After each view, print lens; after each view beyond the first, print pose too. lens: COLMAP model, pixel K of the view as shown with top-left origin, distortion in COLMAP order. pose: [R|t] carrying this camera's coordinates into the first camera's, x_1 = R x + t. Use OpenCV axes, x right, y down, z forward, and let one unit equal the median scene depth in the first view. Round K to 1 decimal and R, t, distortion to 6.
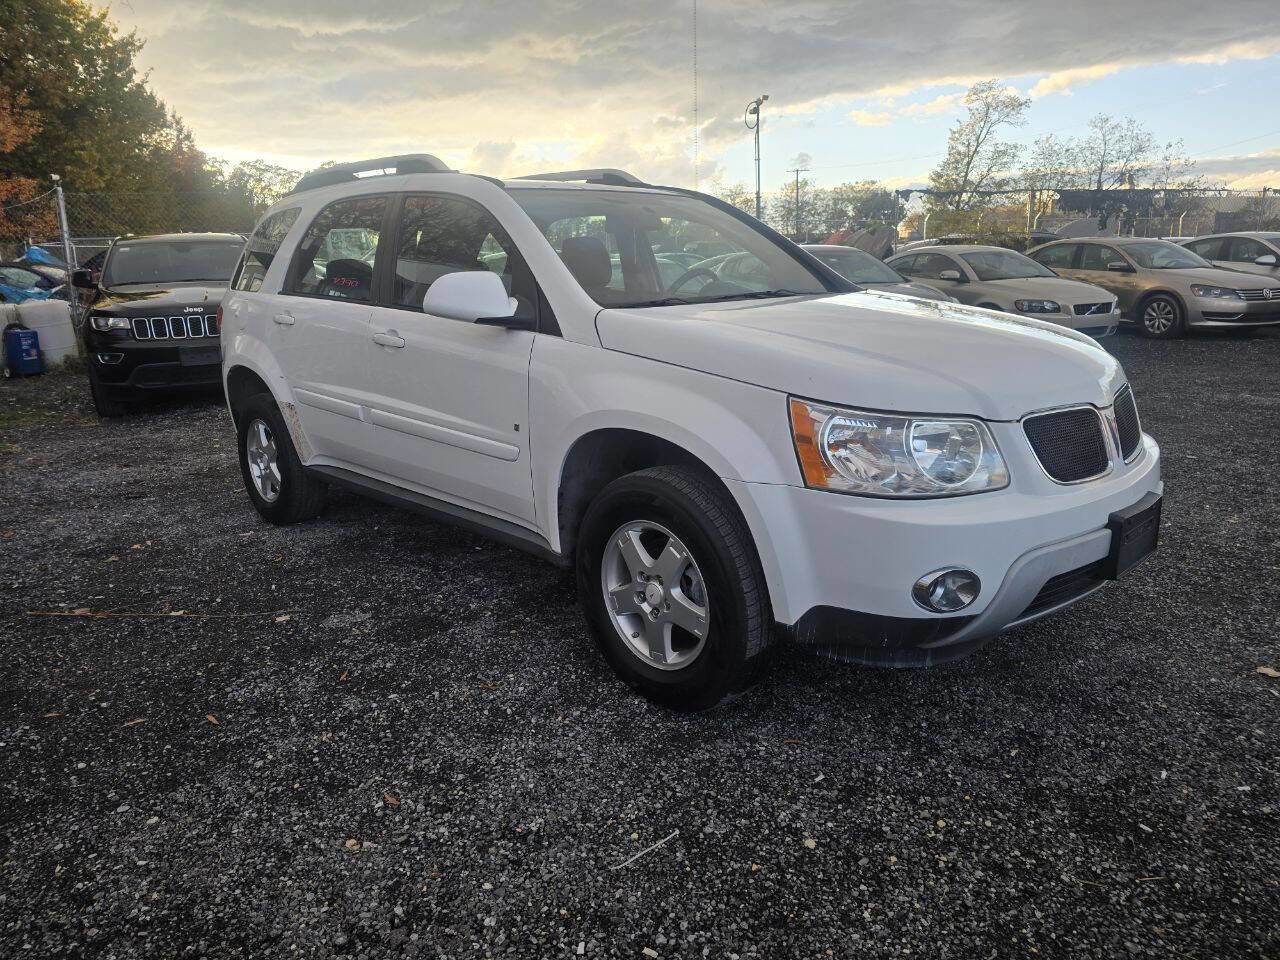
lens RADIAL K [[855.9, 0, 623.1], [0, 855.9, 466.4], [0, 0, 1]] dist [0.057299, -0.051906]
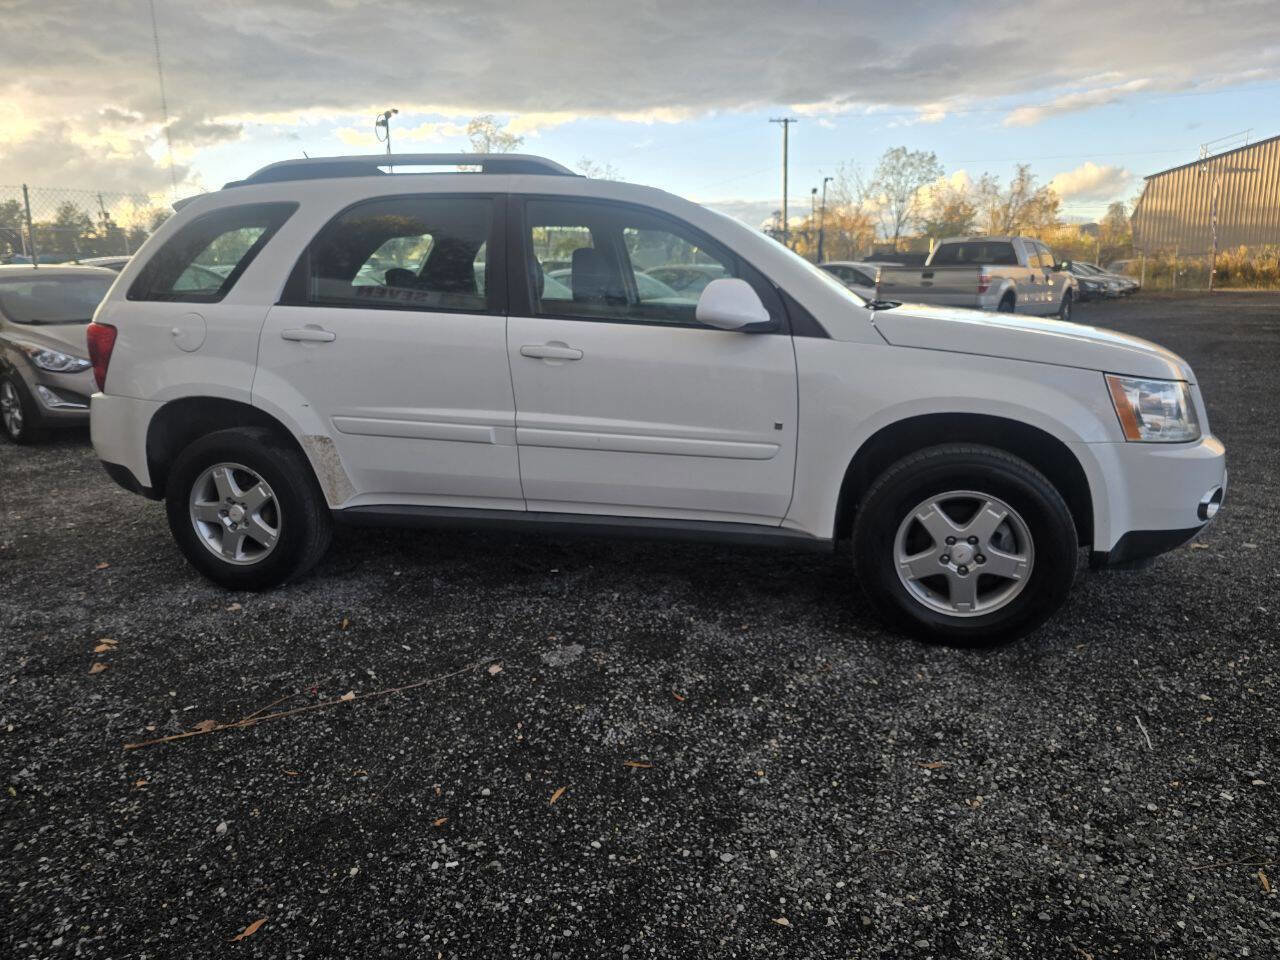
lens RADIAL K [[855.9, 0, 640.2], [0, 855.9, 476.8], [0, 0, 1]] dist [0.057299, -0.051906]
pose [[0.845018, -0.106333, 0.524058, -0.694107], [0.111851, 0.993498, 0.021229, -0.021651], [-0.522908, 0.040677, 0.851418, 0.163207]]
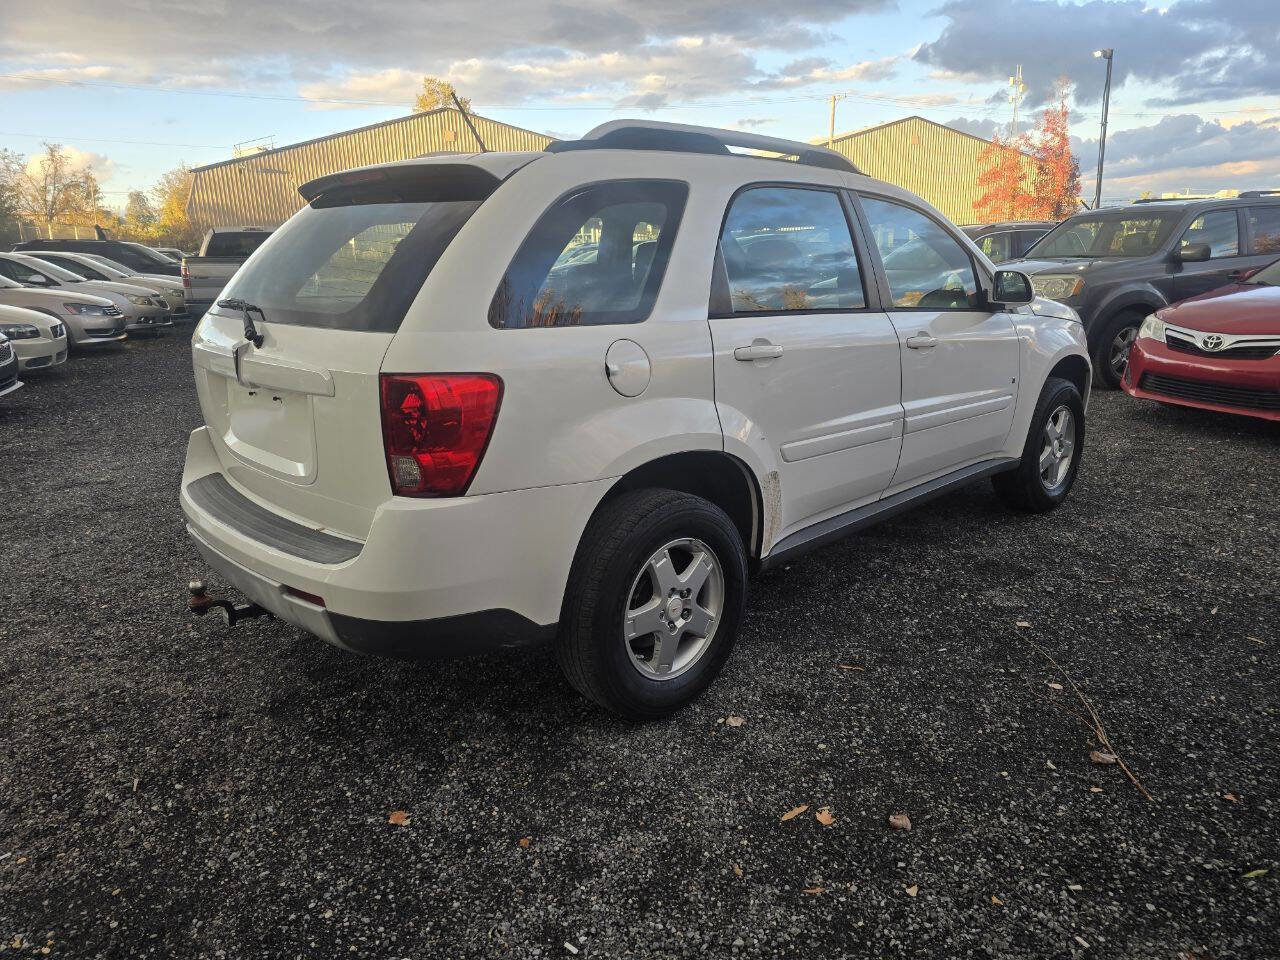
lens RADIAL K [[855.9, 0, 634.1], [0, 855.9, 476.2], [0, 0, 1]] dist [0.057299, -0.051906]
pose [[-0.009342, -0.225880, 0.974110, -1.287760], [0.241900, 0.944709, 0.221382, -0.303841], [-0.970256, 0.237705, 0.045815, 1.320146]]
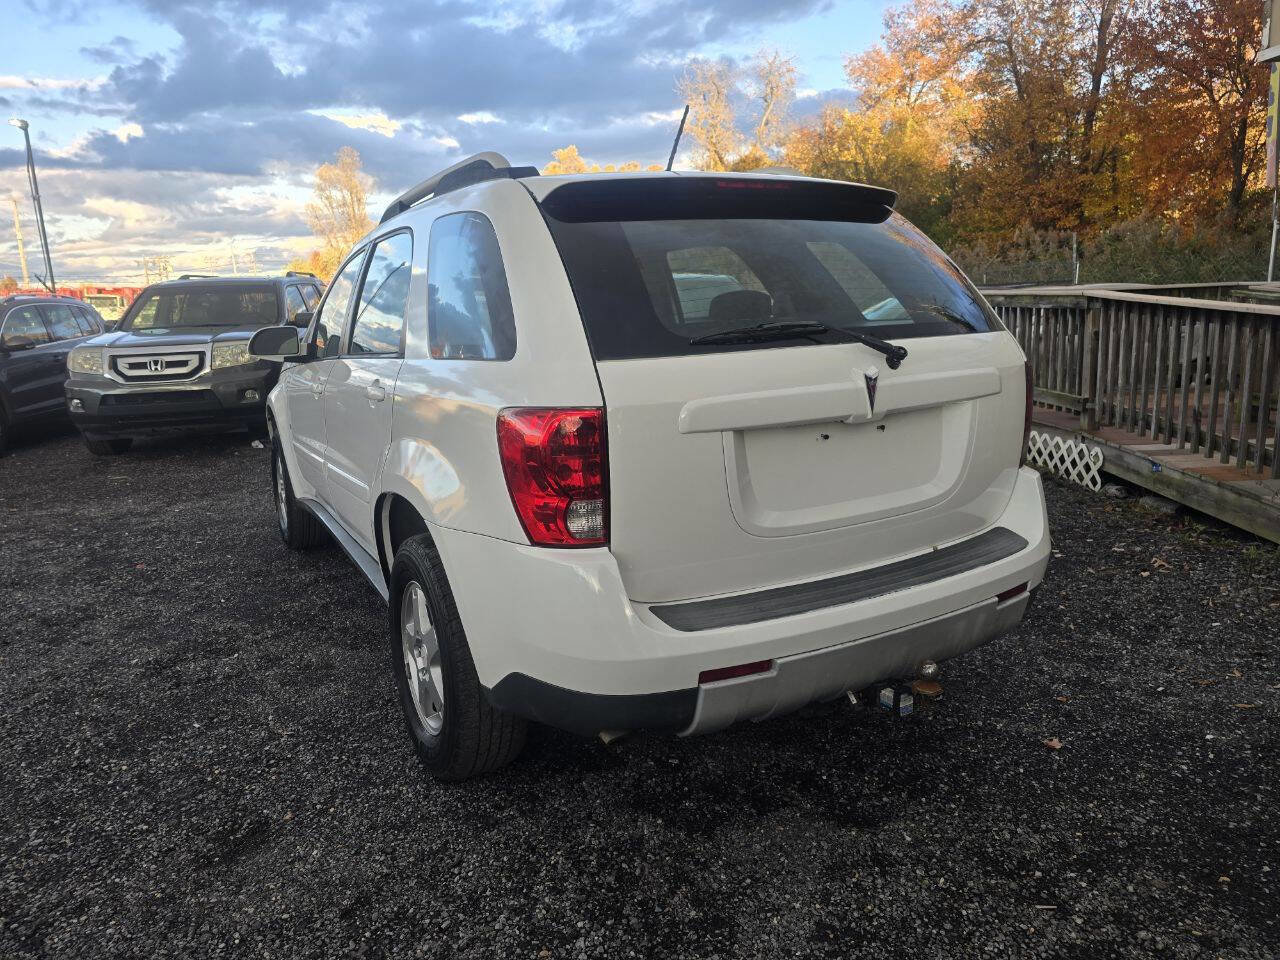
lens RADIAL K [[855.9, 0, 628.3], [0, 855.9, 448.9], [0, 0, 1]] dist [0.057299, -0.051906]
pose [[-0.968181, 0.022382, 0.249249, -0.539007], [0.117070, 0.920797, 0.372059, -0.522827], [-0.221180, 0.389400, -0.894118, 2.249262]]
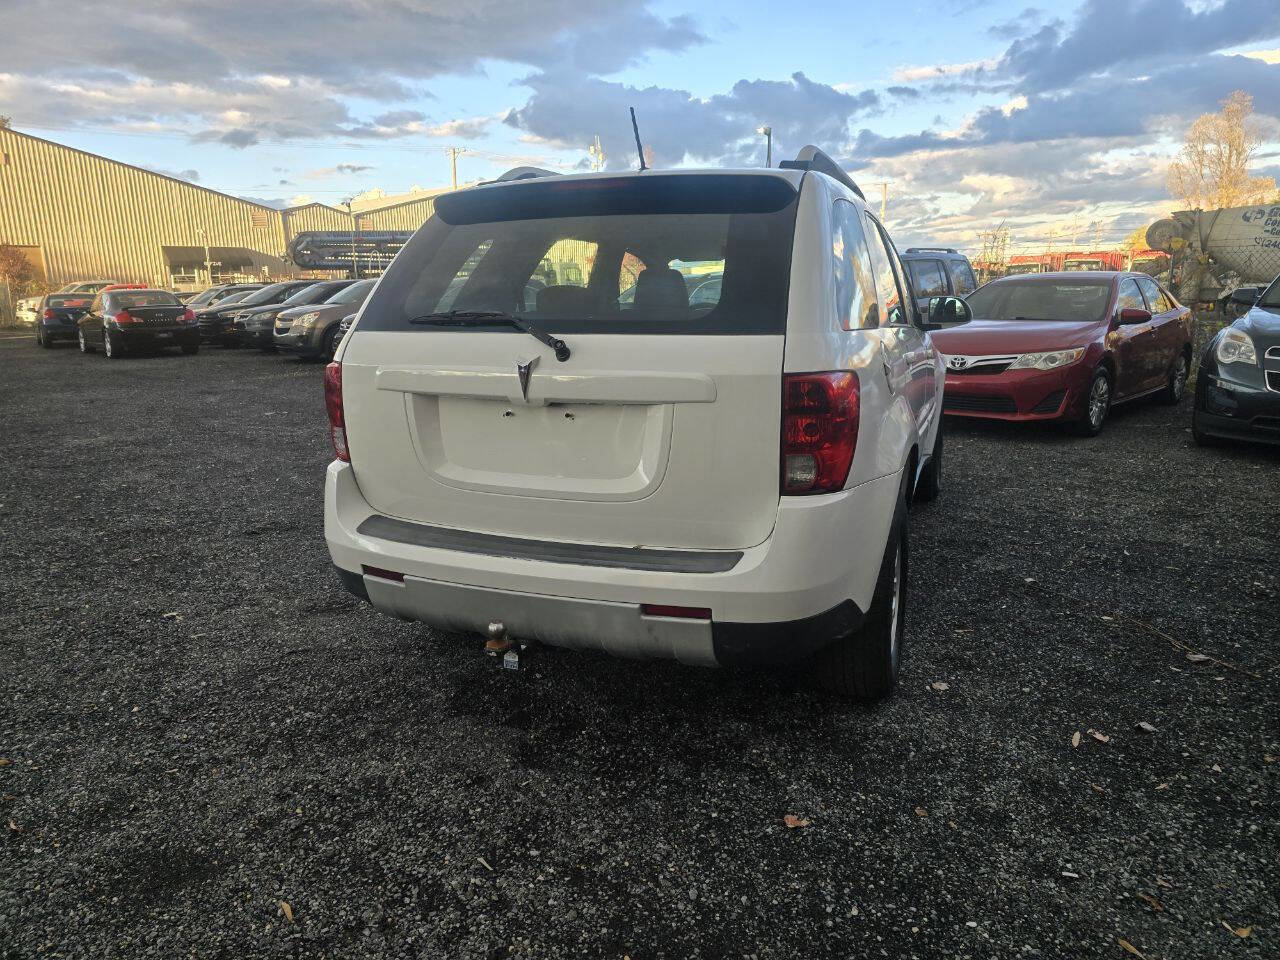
lens RADIAL K [[855.9, 0, 626.0], [0, 855.9, 480.8], [0, 0, 1]] dist [0.057299, -0.051906]
pose [[-0.417384, -0.161248, 0.894309, -1.193995], [0.224829, 0.935211, 0.273554, -0.403728], [-0.880478, 0.315244, -0.354089, 1.846414]]
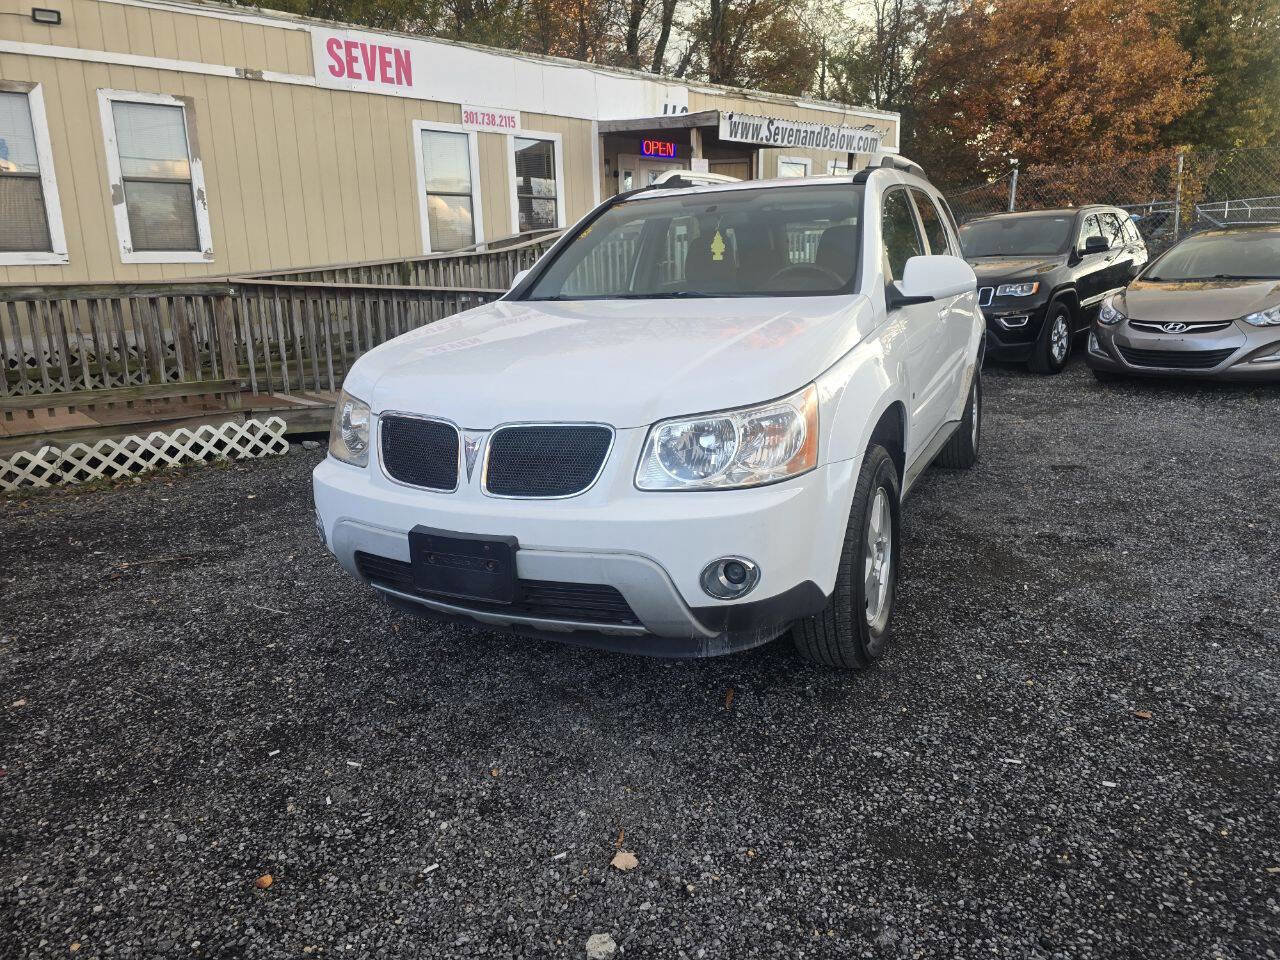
lens RADIAL K [[855.9, 0, 649.8], [0, 855.9, 464.1], [0, 0, 1]] dist [0.057299, -0.051906]
pose [[0.364090, 0.223112, -0.904245, 1.042694], [-0.186470, 0.968687, 0.163932, -0.156614], [0.912506, 0.108928, 0.394293, 0.555084]]
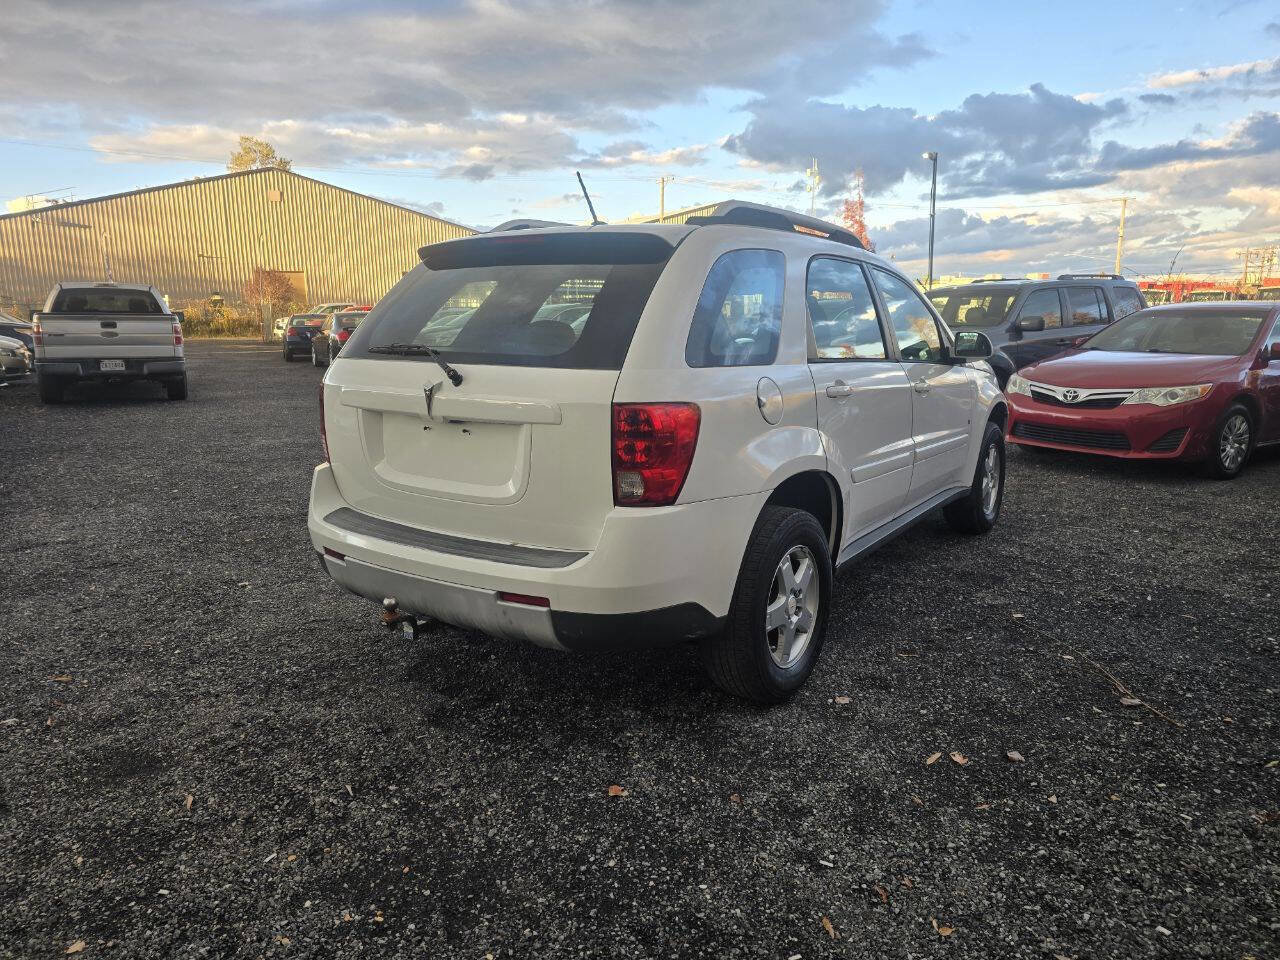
lens RADIAL K [[855.9, 0, 641.9], [0, 855.9, 476.3], [0, 0, 1]] dist [0.057299, -0.051906]
pose [[-0.210400, -0.150686, 0.965932, -1.389537], [0.226465, 0.953661, 0.198101, -0.359379], [-0.951023, 0.260431, -0.166525, 1.617362]]
